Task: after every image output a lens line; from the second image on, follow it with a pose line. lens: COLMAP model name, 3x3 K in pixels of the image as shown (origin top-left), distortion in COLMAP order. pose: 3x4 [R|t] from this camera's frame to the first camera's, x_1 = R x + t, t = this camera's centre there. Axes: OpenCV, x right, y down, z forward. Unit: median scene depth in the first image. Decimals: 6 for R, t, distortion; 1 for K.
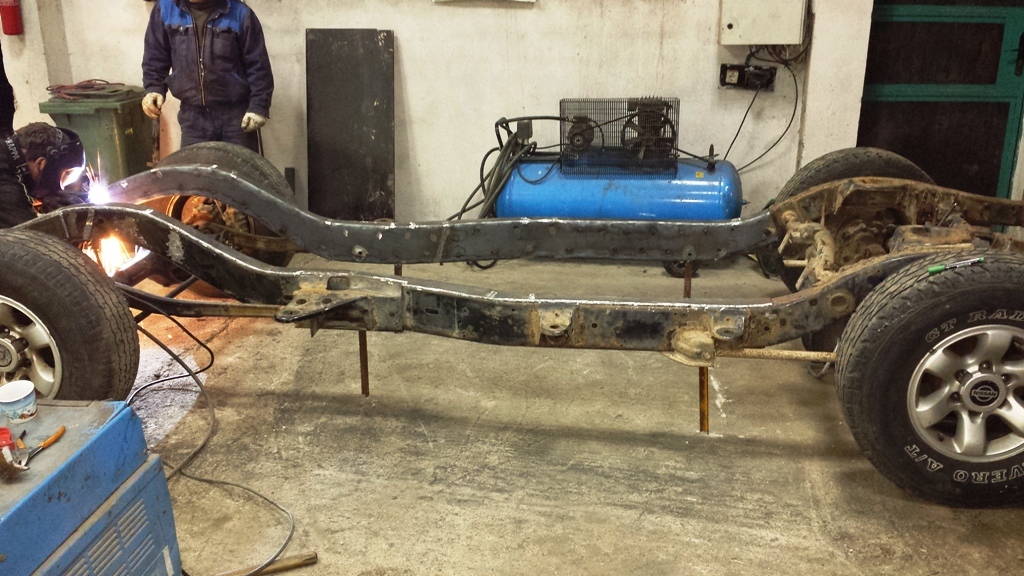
lens RADIAL K [[933.2, 0, 519.9], [0, 933.2, 275.9], [0, 0, 1]] dist [0.042282, 0.000000]
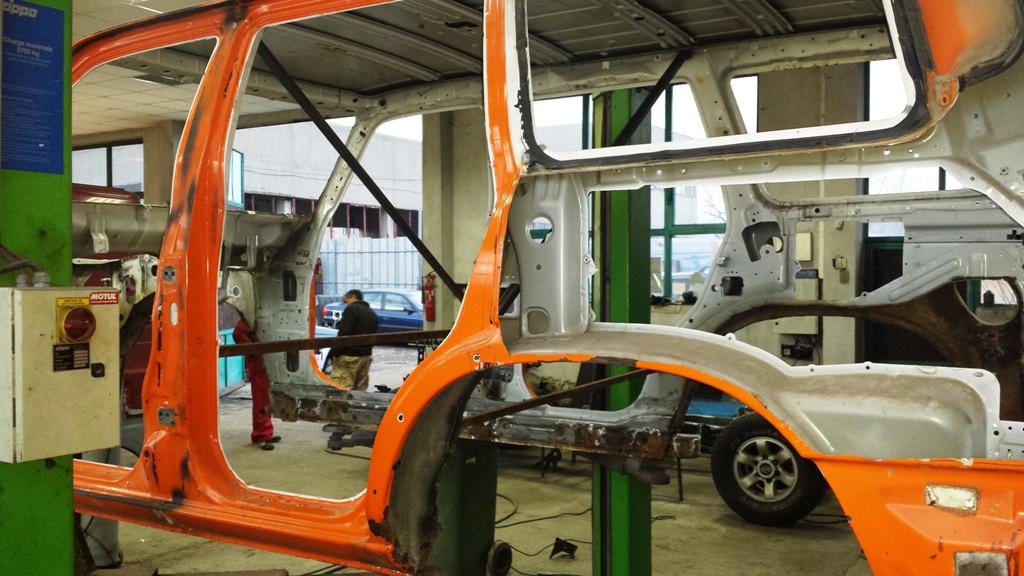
lens RADIAL K [[933.2, 0, 527.6], [0, 933.2, 286.5], [0, 0, 1]] dist [0.042282, 0.000000]
pose [[0.925088, 0.001750, -0.379749, 0.448315], [-0.118149, 0.951687, -0.283430, 0.227839], [0.360906, 0.307065, 0.880601, -0.764305]]
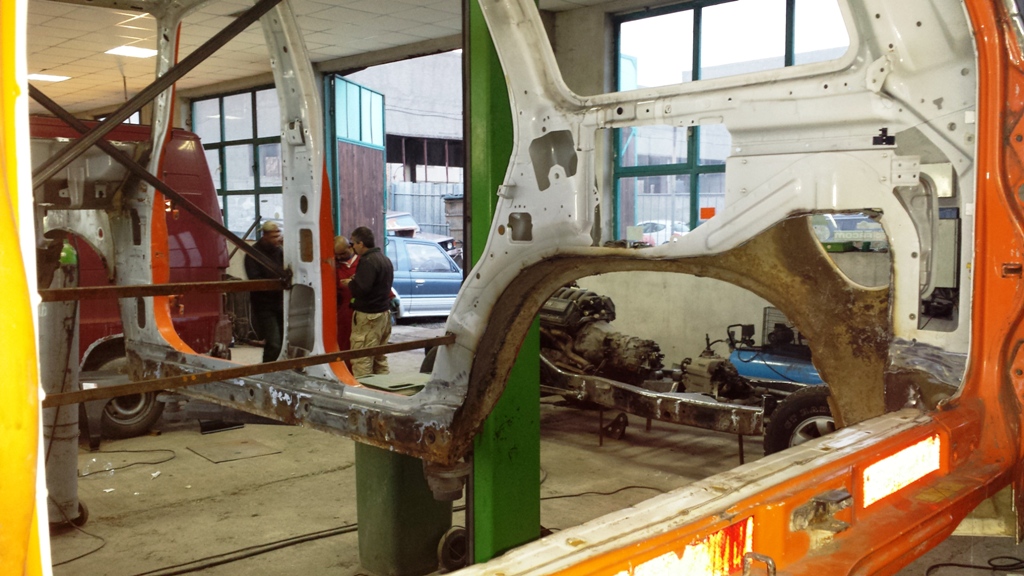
lens RADIAL K [[933.2, 0, 531.7], [0, 933.2, 287.9], [0, 0, 1]] dist [0.042282, 0.000000]
pose [[0.808405, 0.037898, -0.587405, 0.599180], [-0.181968, 0.965134, -0.188161, 0.139126], [0.559793, 0.258999, 0.787116, -0.485480]]
